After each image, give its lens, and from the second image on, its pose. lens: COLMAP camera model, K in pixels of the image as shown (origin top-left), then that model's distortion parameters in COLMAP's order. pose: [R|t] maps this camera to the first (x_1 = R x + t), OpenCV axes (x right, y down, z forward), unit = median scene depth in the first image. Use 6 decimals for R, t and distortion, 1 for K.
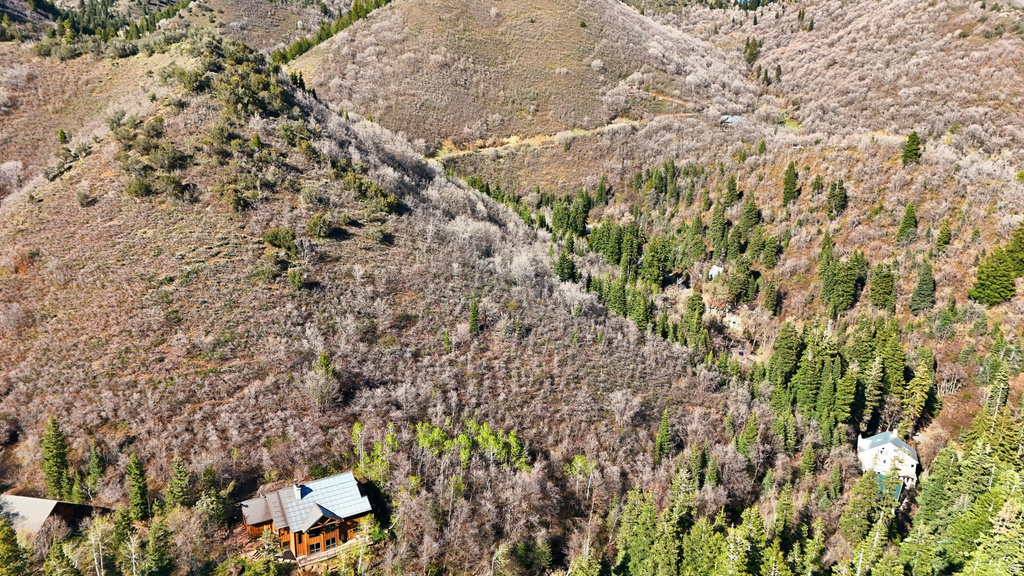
lens RADIAL K [[747.1, 0, 518.1], [0, 747.1, 288.9], [0, 0, 1]] dist [0.079614, -0.071800]
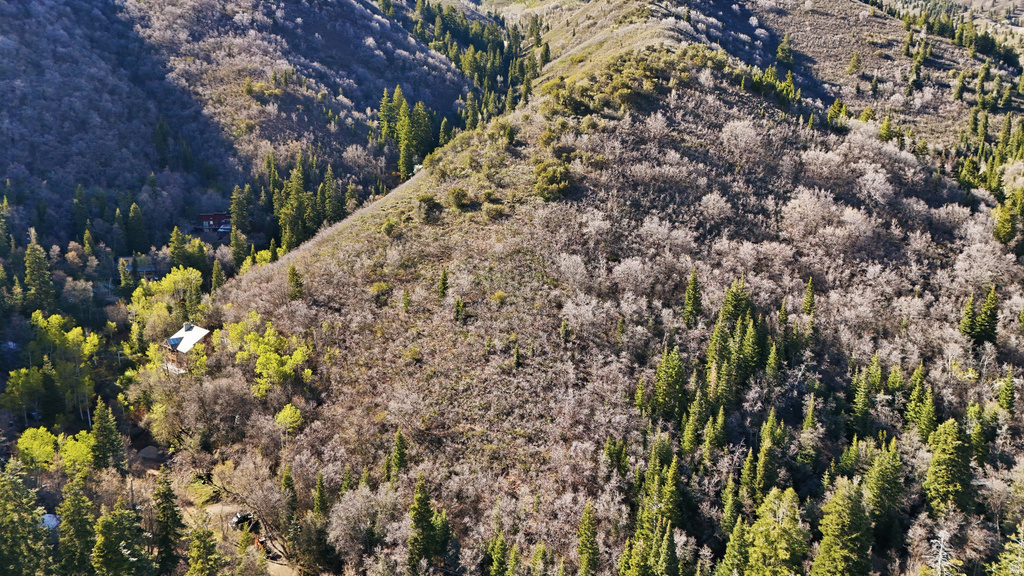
lens RADIAL K [[747.1, 0, 517.9], [0, 747.1, 288.9], [0, 0, 1]] dist [0.079614, -0.071800]
pose [[0.222438, 0.155132, -0.962526, 0.320585], [-0.238065, 0.966017, 0.100678, -0.029931], [0.945435, 0.206749, 0.251810, 0.292644]]
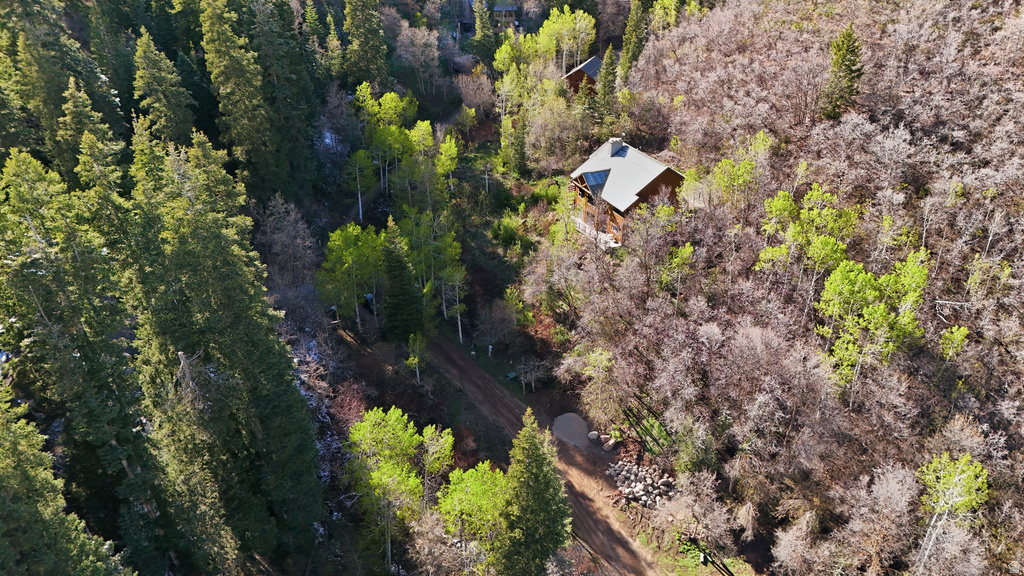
lens RADIAL K [[747.1, 0, 513.8], [0, 747.1, 289.8], [0, 0, 1]] dist [0.079614, -0.071800]
pose [[-0.137075, 0.481257, -0.865795, 0.113420], [-0.237335, 0.832630, 0.500398, 0.005485], [0.961708, 0.274076, 0.000087, 0.221351]]
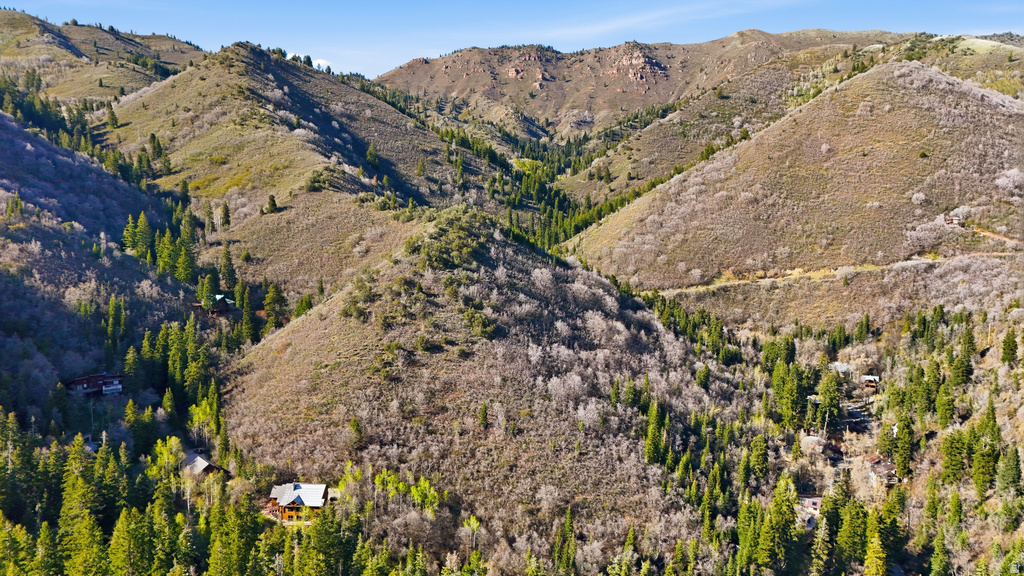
lens RADIAL K [[747.1, 0, 518.7], [0, 747.1, 270.7], [0, 0, 1]] dist [0.079614, -0.071800]
pose [[0.809985, 0.047108, -0.584556, 0.294151], [-0.137009, 0.984385, -0.110516, -0.030921], [0.570222, 0.169606, 0.803792, -0.068008]]
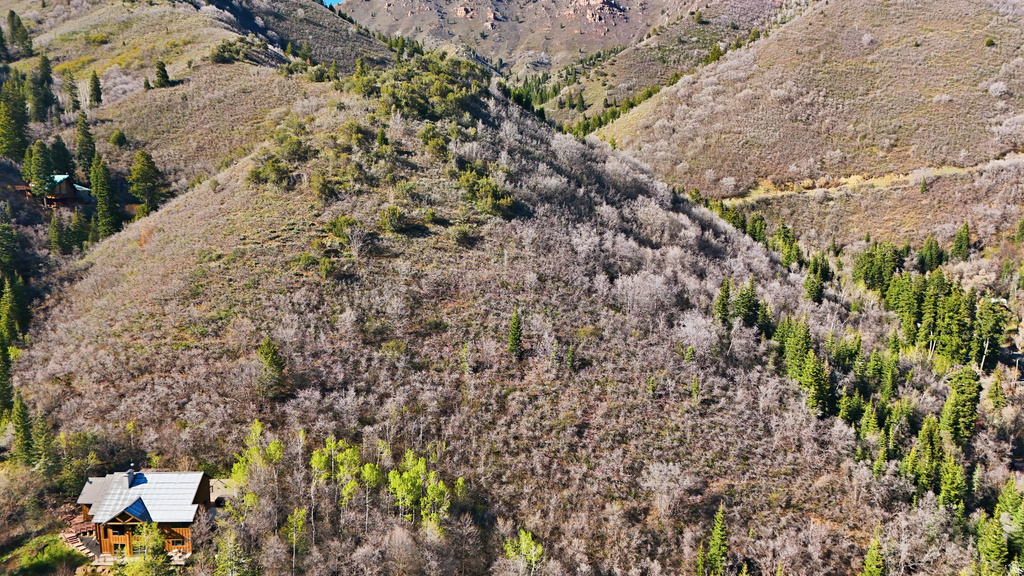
lens RADIAL K [[747.1, 0, 512.2], [0, 747.1, 284.1], [0, 0, 1]] dist [0.079614, -0.071800]
pose [[0.846758, 0.075405, -0.526607, 0.123010], [-0.124550, 0.990491, -0.058441, 0.010479], [0.517192, 0.115074, 0.848098, 0.110023]]
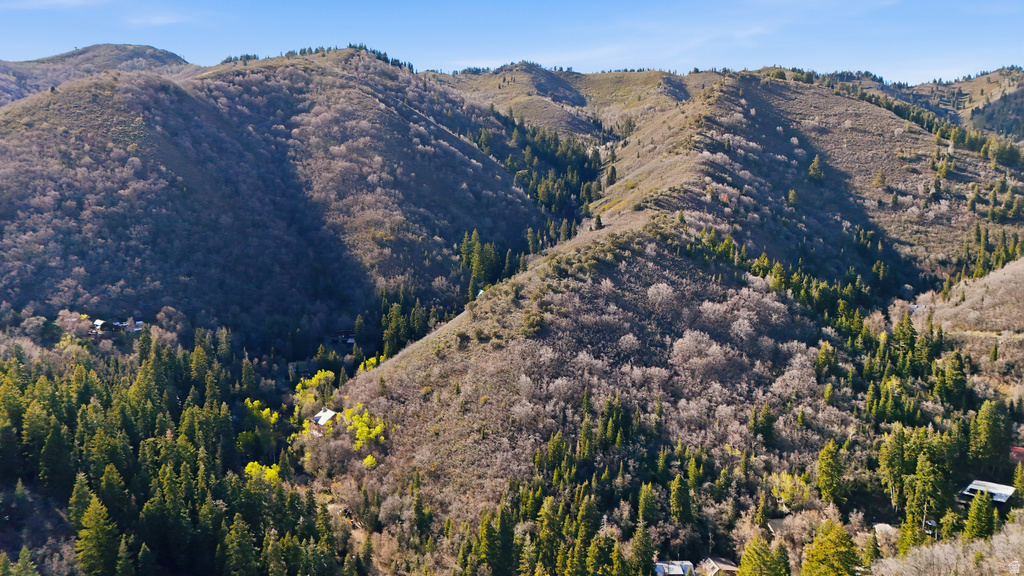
lens RADIAL K [[747.1, 0, 519.4], [0, 747.1, 290.3], [0, 0, 1]] dist [0.079614, -0.071800]
pose [[0.052966, 0.078759, -0.995486, 0.597246], [-0.229886, 0.971071, 0.064597, -0.122634], [0.971775, 0.225427, 0.069539, 0.334947]]
